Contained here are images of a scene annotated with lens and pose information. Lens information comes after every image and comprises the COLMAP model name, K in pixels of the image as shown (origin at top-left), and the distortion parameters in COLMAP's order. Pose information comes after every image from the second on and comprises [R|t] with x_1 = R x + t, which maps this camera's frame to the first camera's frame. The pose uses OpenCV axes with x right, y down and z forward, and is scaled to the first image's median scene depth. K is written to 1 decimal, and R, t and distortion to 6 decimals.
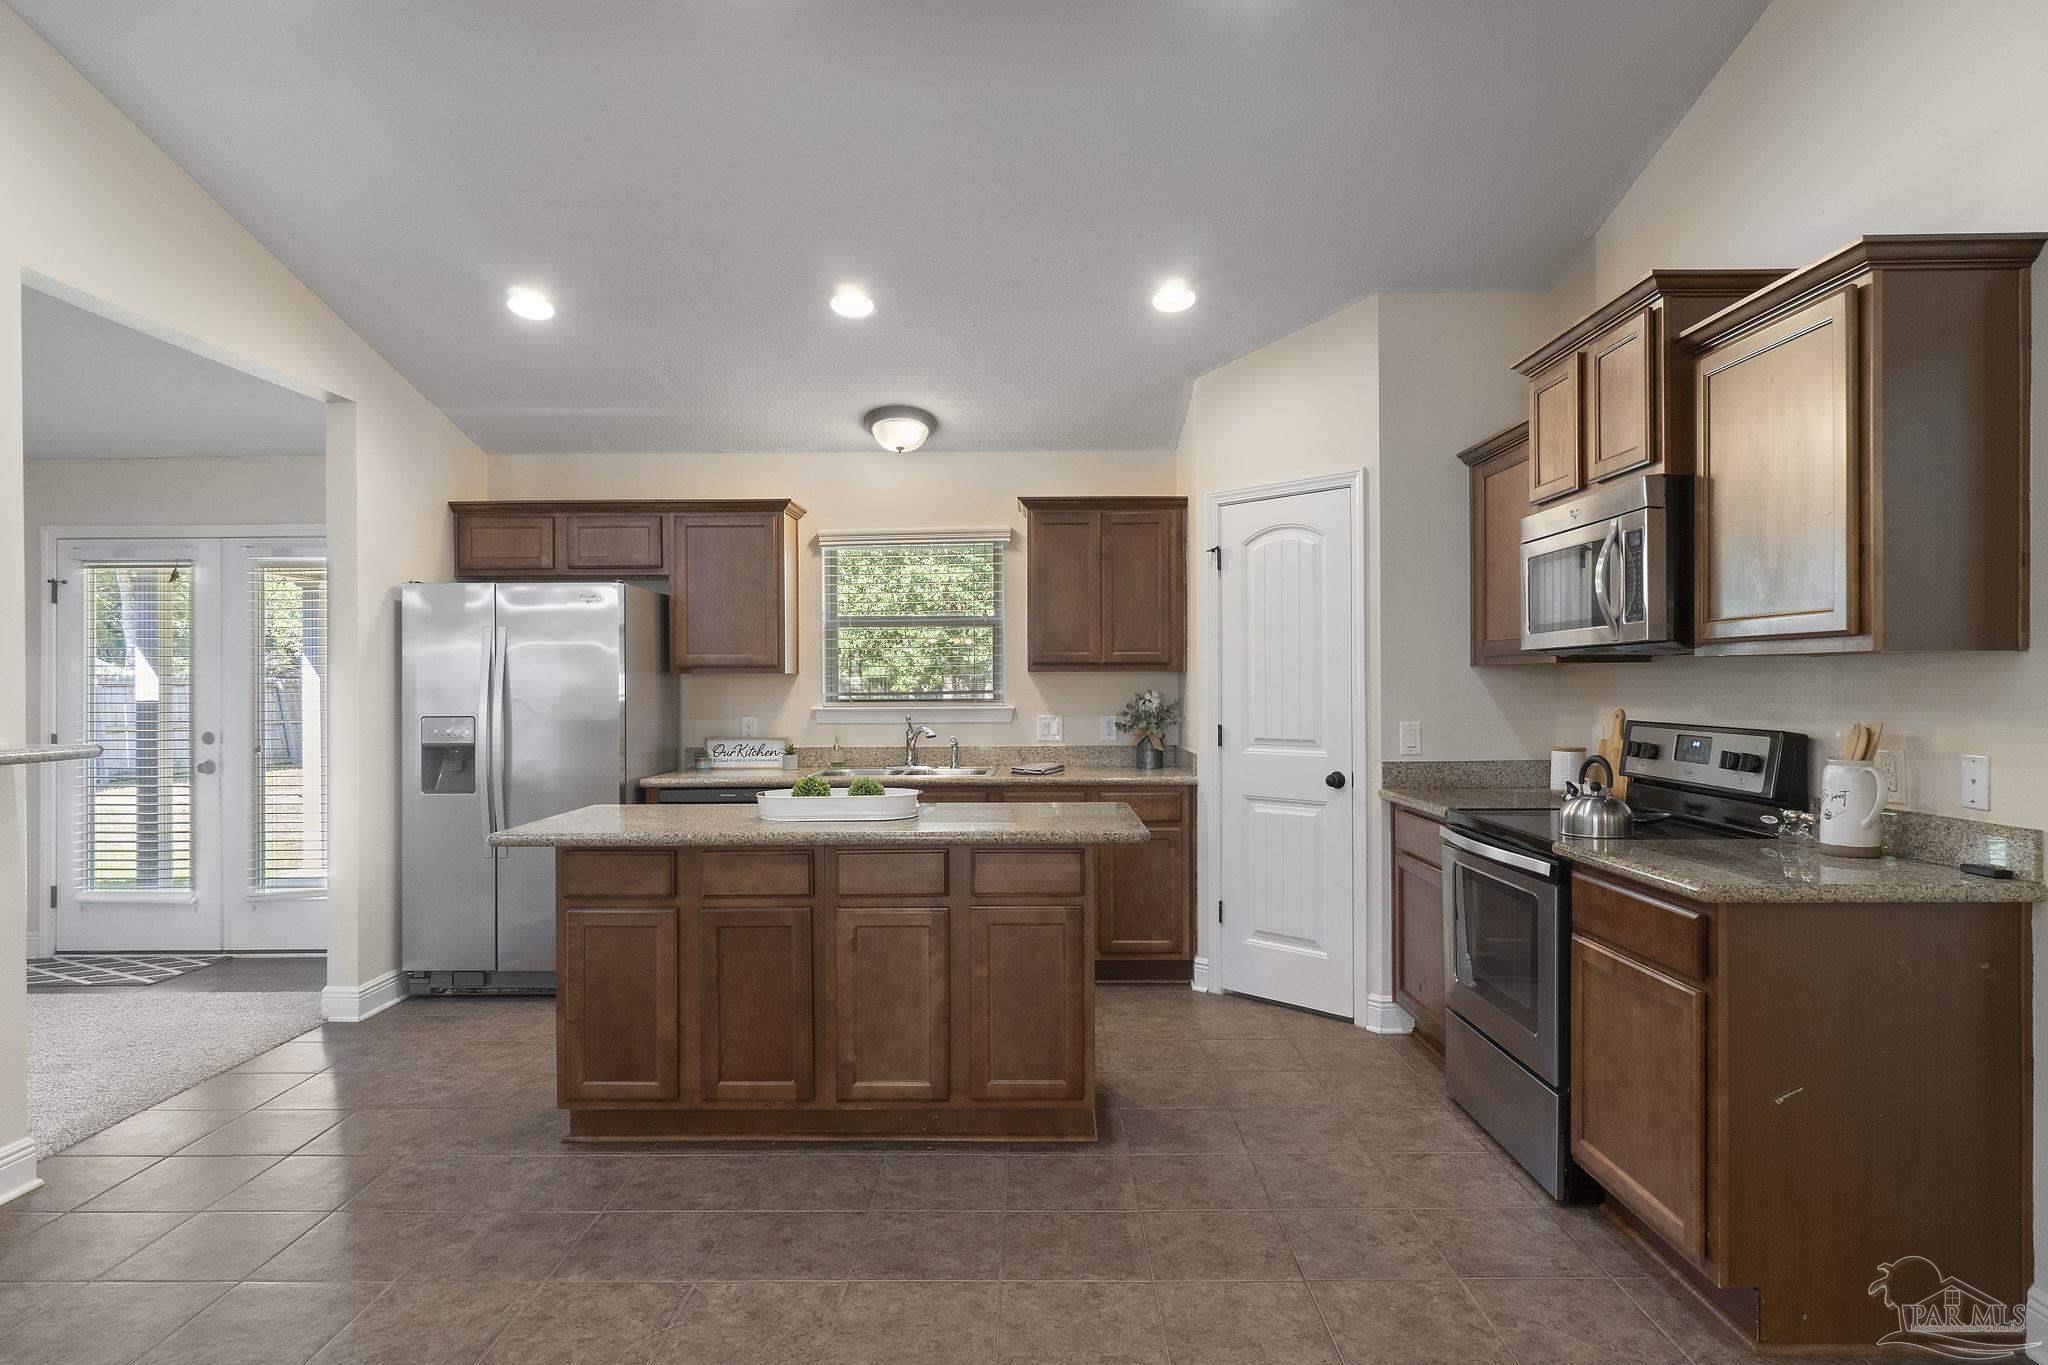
lens RADIAL K [[1157.4, 0, 1027.4], [0, 1157.4, 684.8], [0, 0, 1]] dist [-0.000094, -0.000949]
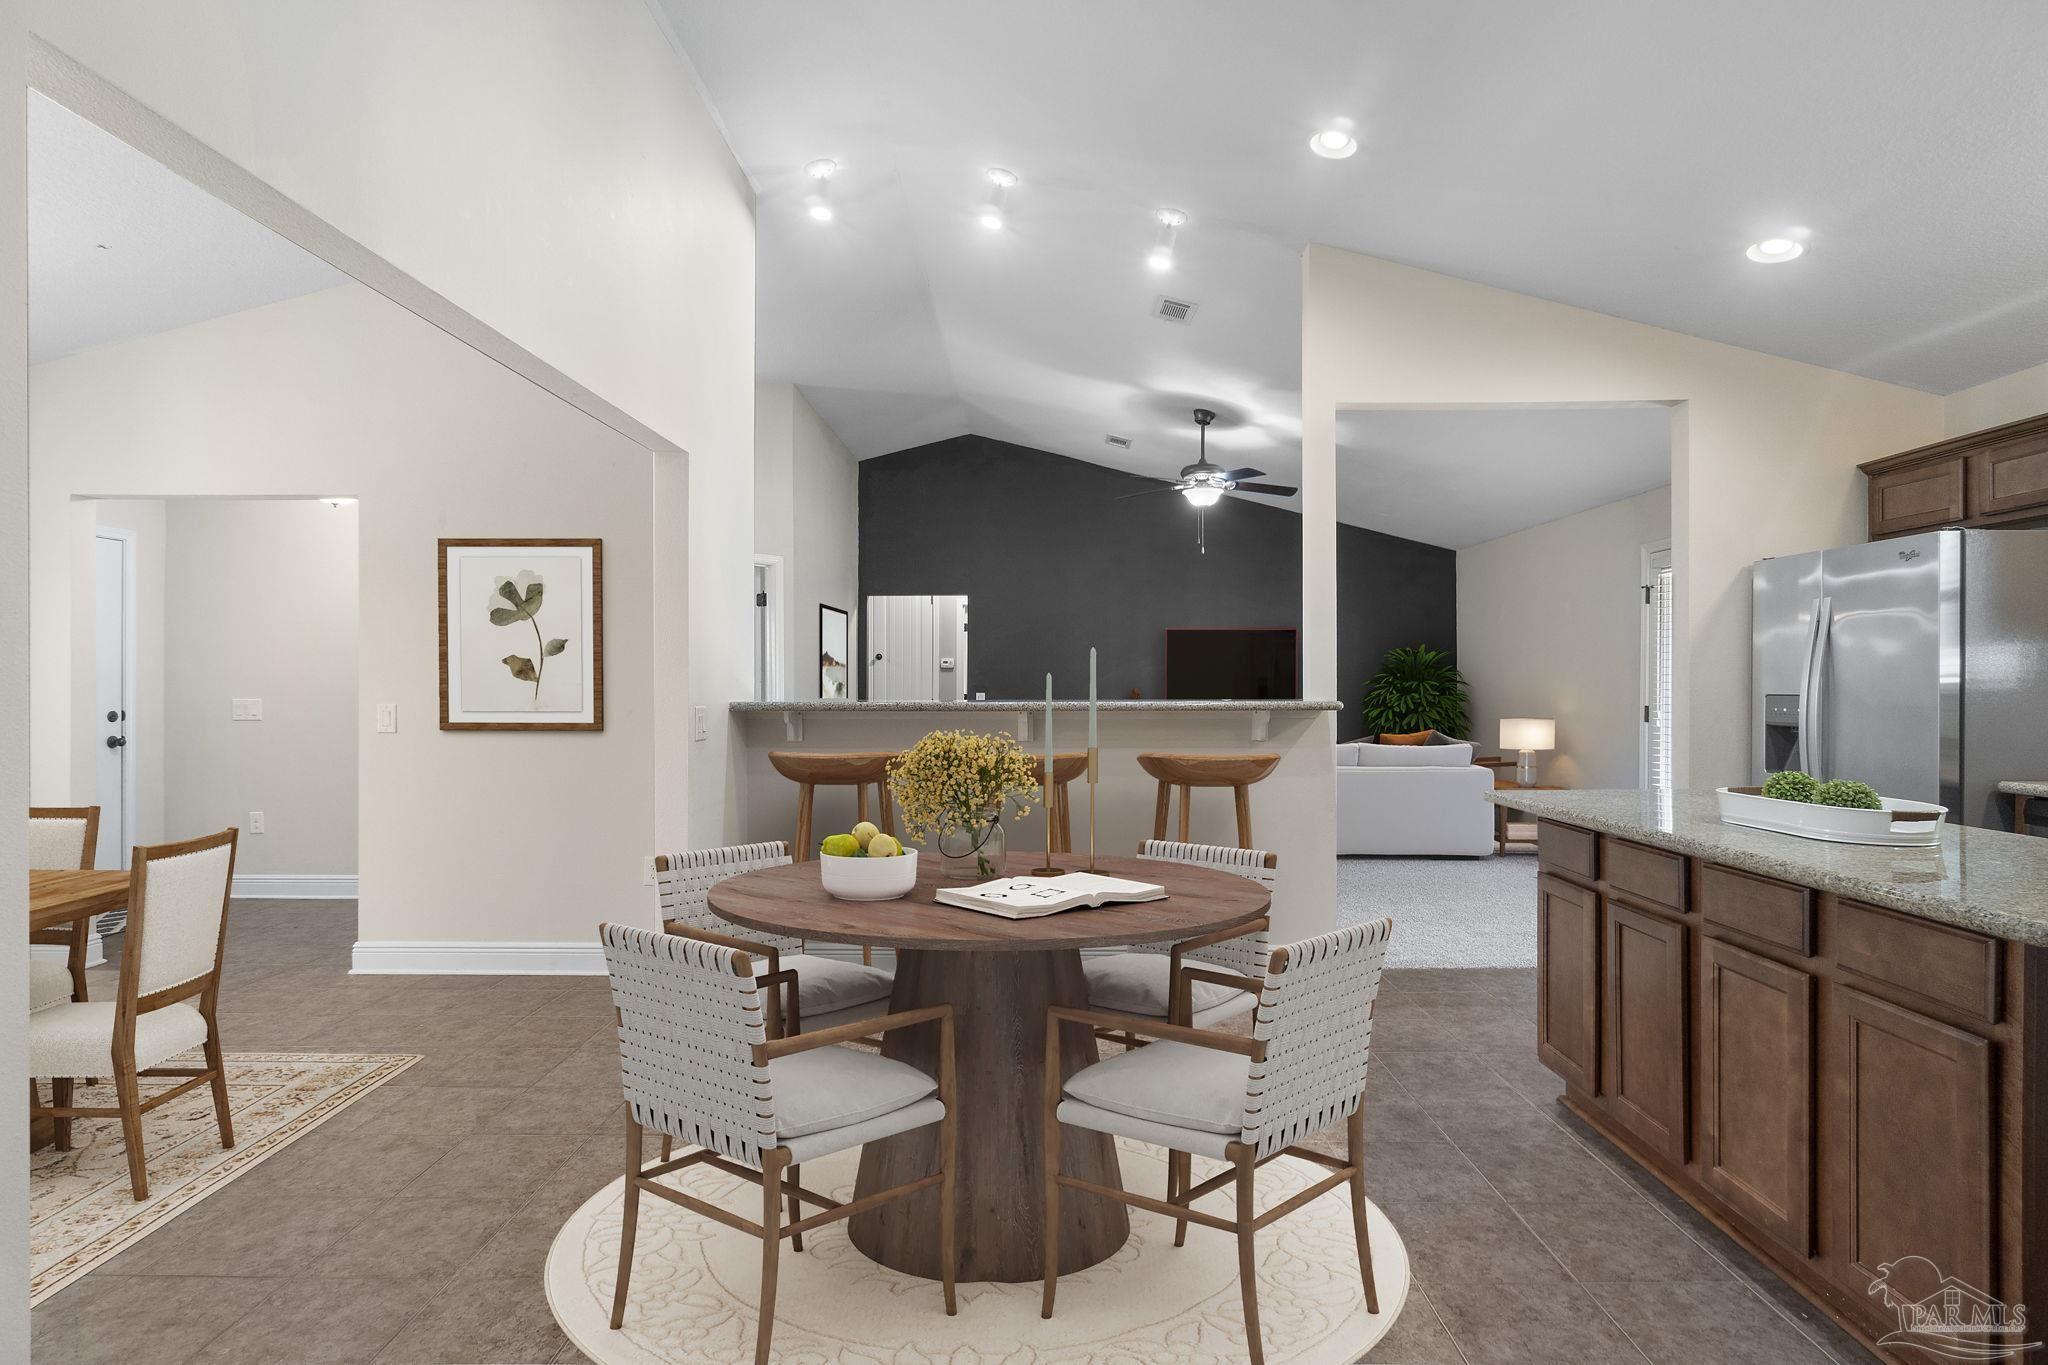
lens RADIAL K [[1042.5, 0, 1024.0], [0, 1042.5, 682.5], [0, 0, 1]] dist [0.019633, 0.000148]
pose [[-0.002503, 0.004406, -0.999987, 0.369134], [0.001212, 0.999990, 0.004403, 0.012123], [0.999996, -0.001201, -0.002508, 0.360919]]
